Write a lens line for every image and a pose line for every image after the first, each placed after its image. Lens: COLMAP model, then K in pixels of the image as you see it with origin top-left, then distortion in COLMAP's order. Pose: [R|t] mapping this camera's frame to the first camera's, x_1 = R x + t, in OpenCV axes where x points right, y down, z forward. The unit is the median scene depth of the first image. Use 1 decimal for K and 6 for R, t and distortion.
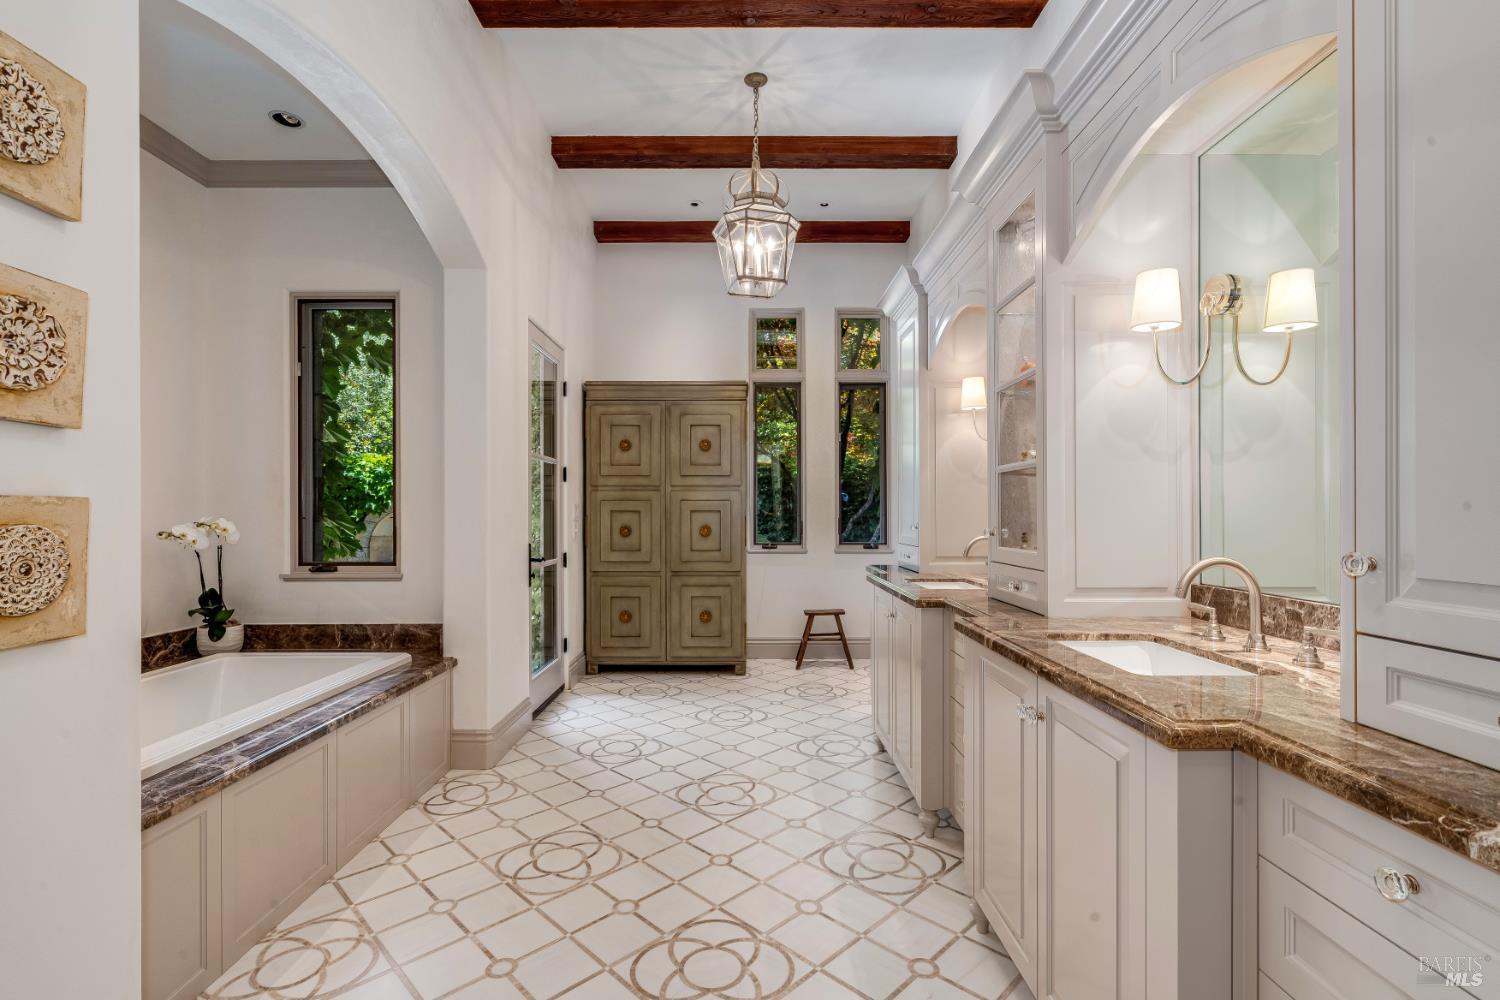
lens RADIAL K [[678.0, 0, 744.1], [0, 678.0, 507.6], [0, 0, 1]] dist [-0.004465, 0.002254]
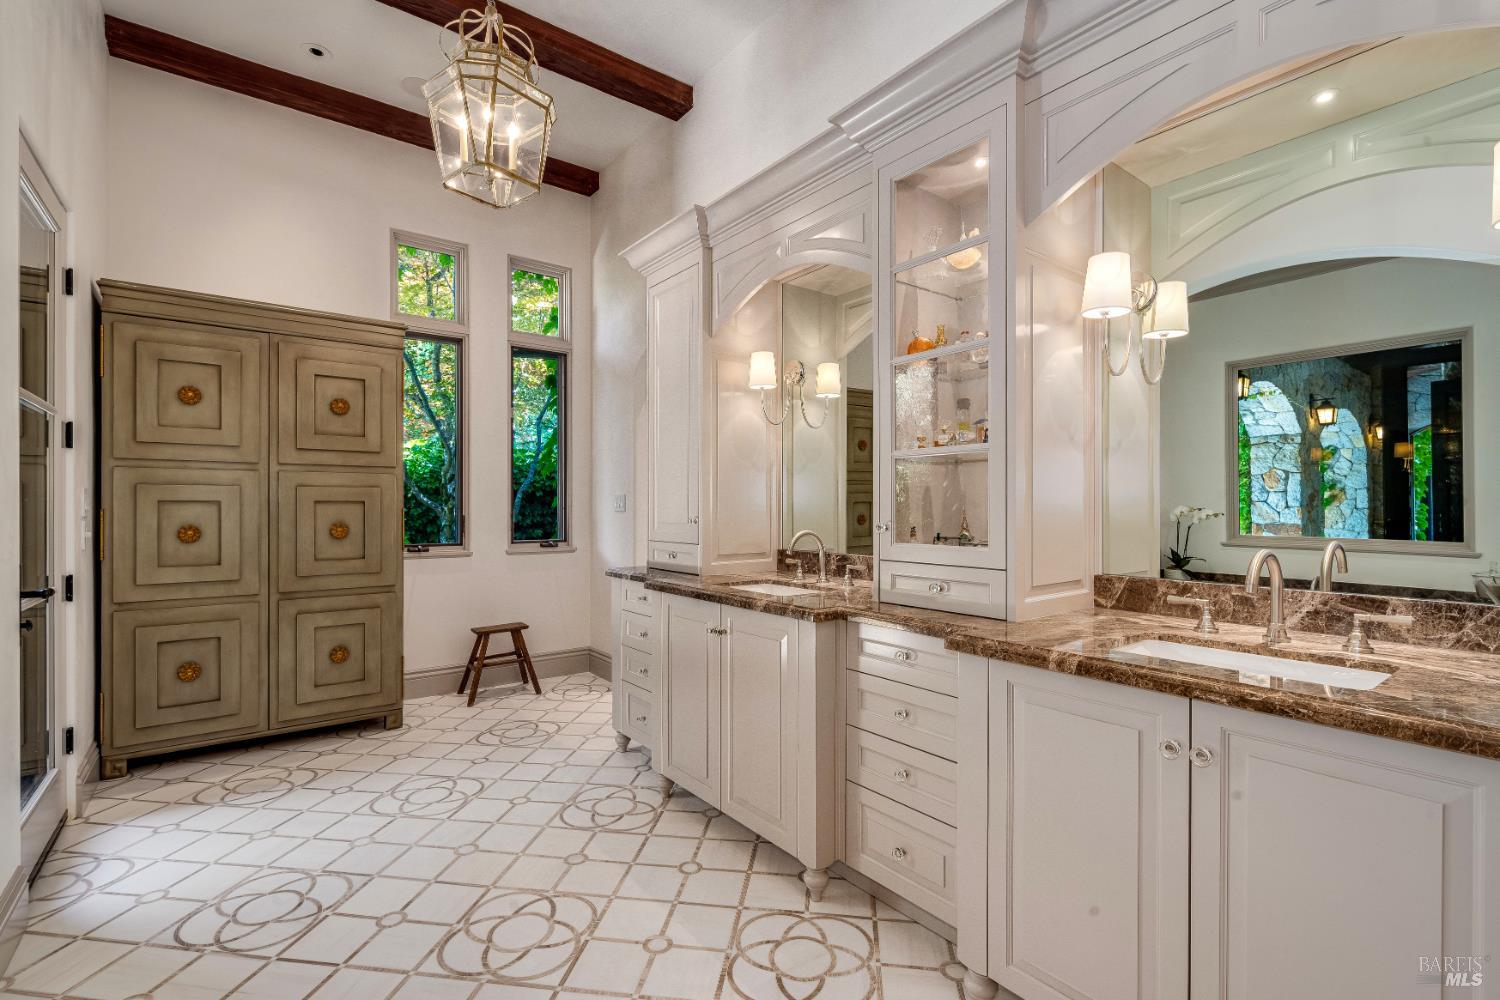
lens RADIAL K [[678.0, 0, 754.6], [0, 678.0, 502.5], [0, 0, 1]] dist [-0.004465, 0.002254]
pose [[0.794977, 0.002578, 0.606634, -0.139749], [-0.005221, 0.999983, 0.002593, 0.001849], [-0.606617, -0.005228, 0.794977, 0.195183]]
